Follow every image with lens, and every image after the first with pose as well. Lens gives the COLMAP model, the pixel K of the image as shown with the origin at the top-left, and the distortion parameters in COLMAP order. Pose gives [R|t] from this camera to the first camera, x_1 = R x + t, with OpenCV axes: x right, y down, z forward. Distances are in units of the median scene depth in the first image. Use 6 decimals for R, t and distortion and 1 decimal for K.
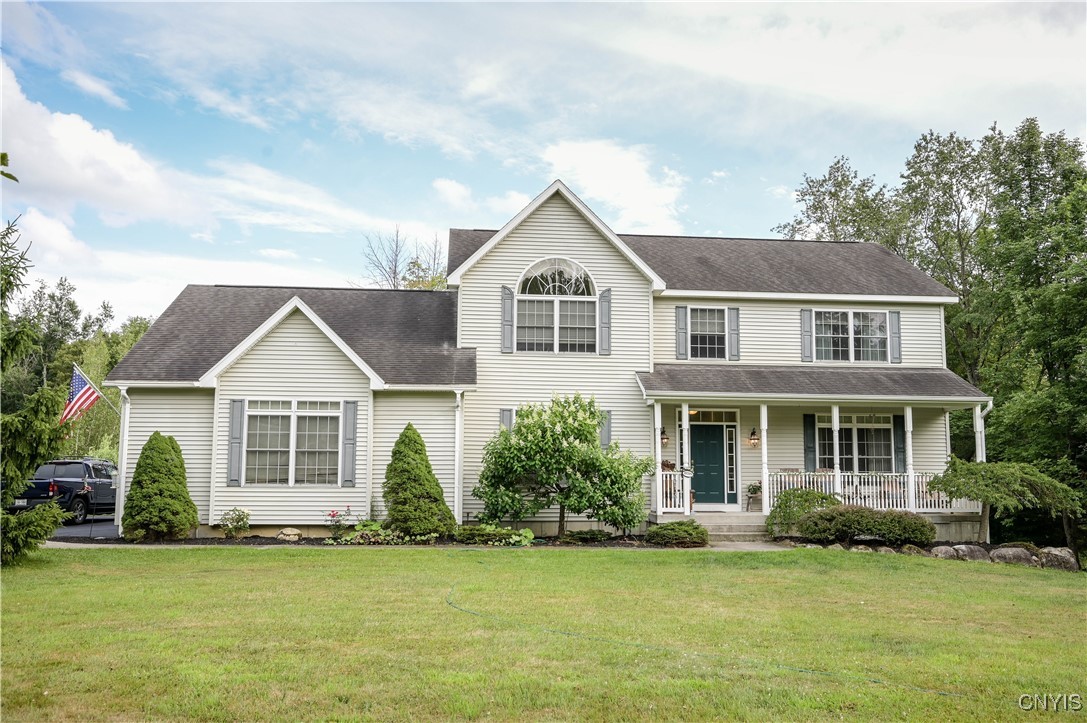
lens RADIAL K [[907.0, 0, 543.5], [0, 907.0, 361.5], [0, 0, 1]] dist [-0.004382, -0.002739]
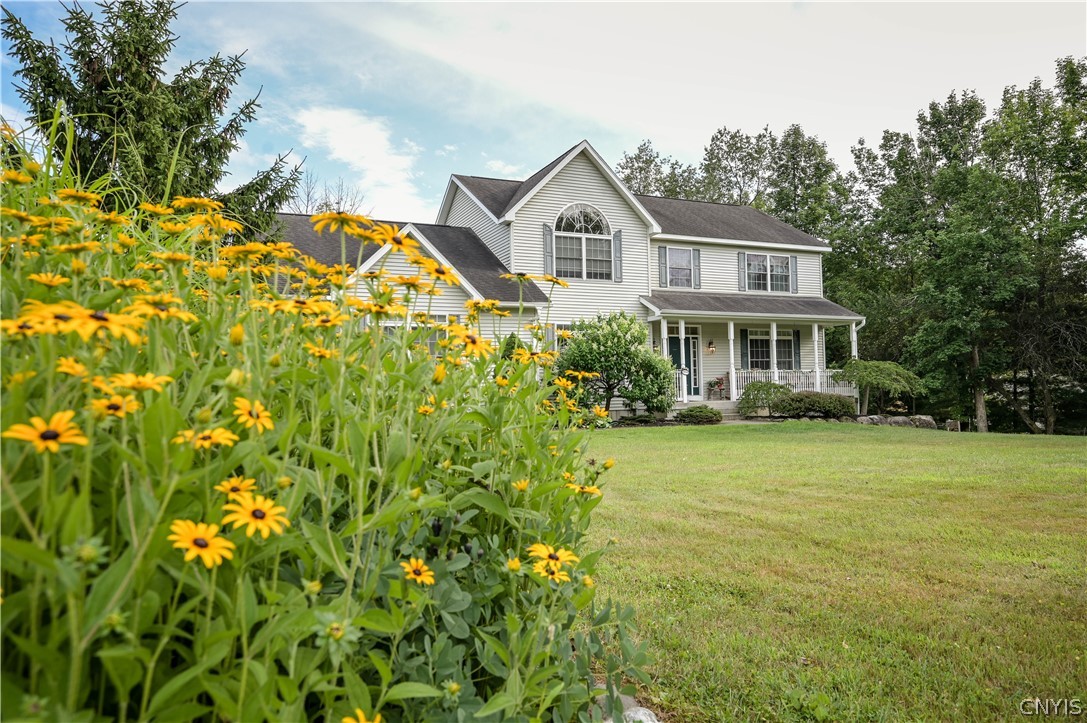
lens RADIAL K [[737.3, 0, 543.5], [0, 737.3, 361.5], [0, 0, 1]] dist [-0.019788, 0.000574]
pose [[0.948470, -0.012051, 0.316637, -0.358198], [-0.013780, 0.996762, 0.079214, 0.023229], [-0.316567, -0.079495, 0.945233, 0.038876]]
